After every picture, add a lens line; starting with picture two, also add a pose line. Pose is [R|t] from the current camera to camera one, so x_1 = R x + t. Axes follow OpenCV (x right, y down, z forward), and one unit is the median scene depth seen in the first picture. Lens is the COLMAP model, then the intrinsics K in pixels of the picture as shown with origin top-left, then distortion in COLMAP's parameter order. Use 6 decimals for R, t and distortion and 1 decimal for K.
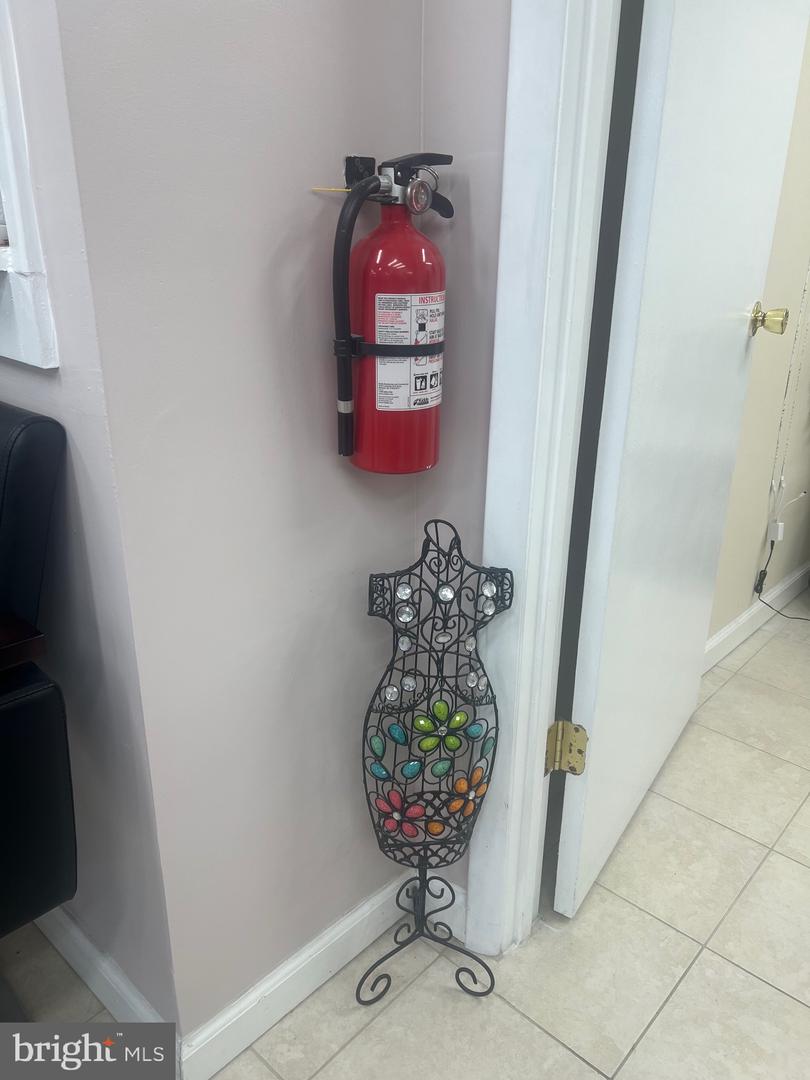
lens RADIAL K [[825.0, 0, 405.5], [0, 825.0, 538.9], [0, 0, 1]] dist [-0.004063, -0.000713]
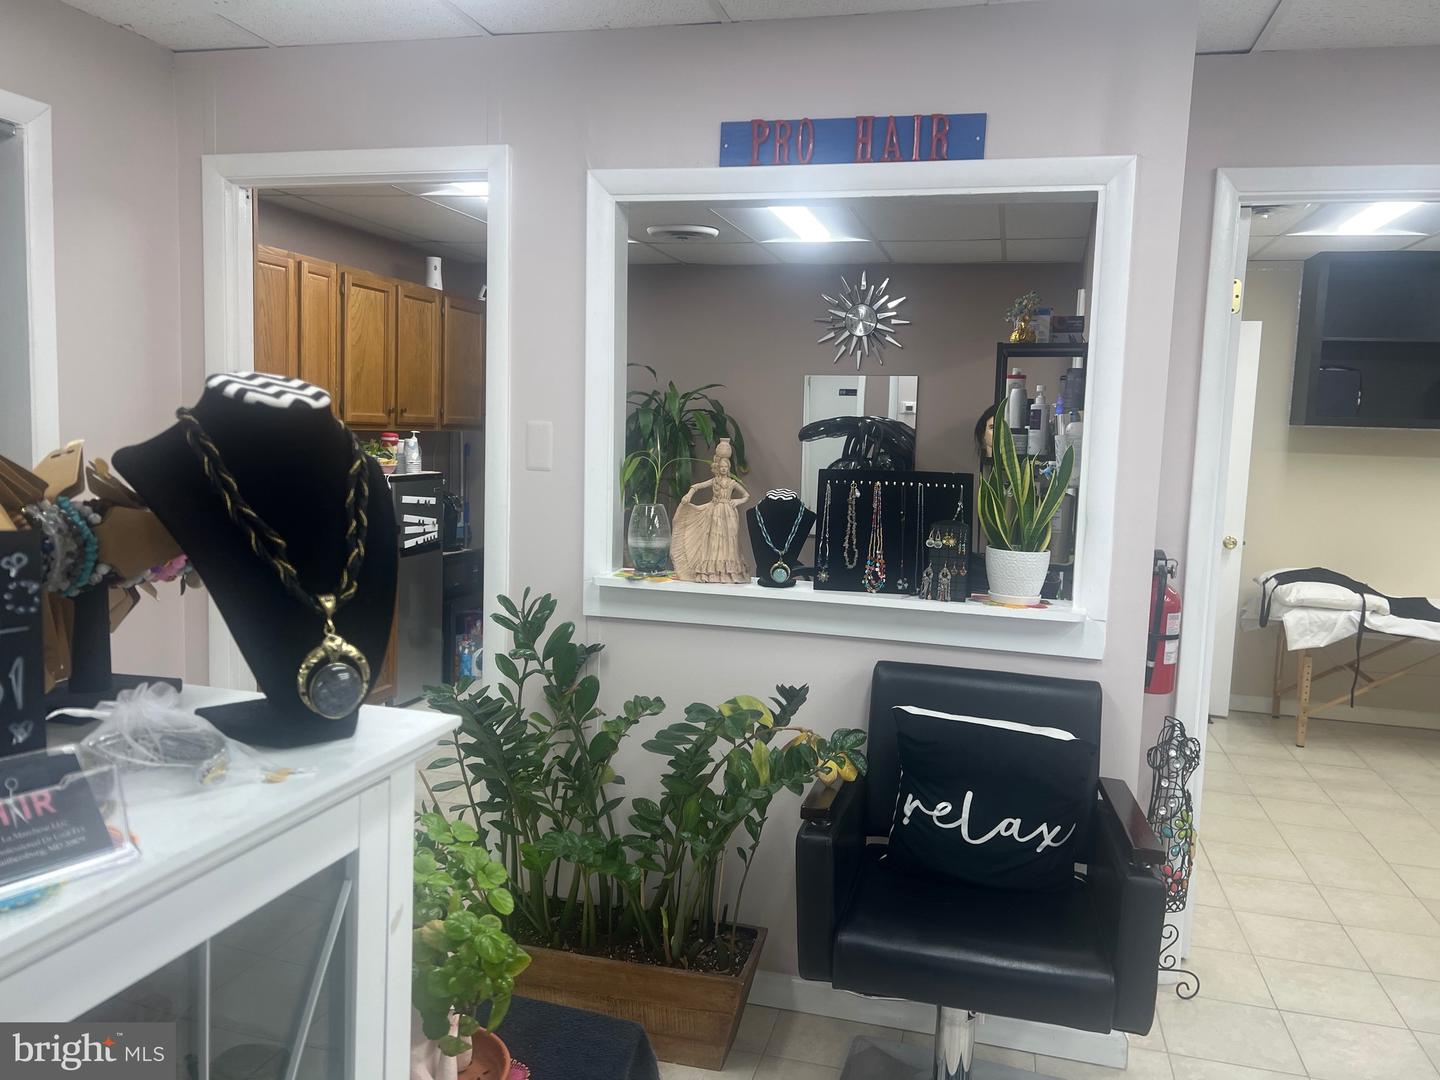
lens RADIAL K [[1100.0, 0, 719.7], [0, 1100.0, 540.0], [0, 0, 1]] dist [-0.004063, -0.000713]
pose [[0.885605, -0.027048, 0.463650, -2.218278], [0.145377, 0.964280, -0.221426, -0.004789], [-0.441099, 0.263500, 0.857904, -0.960574]]
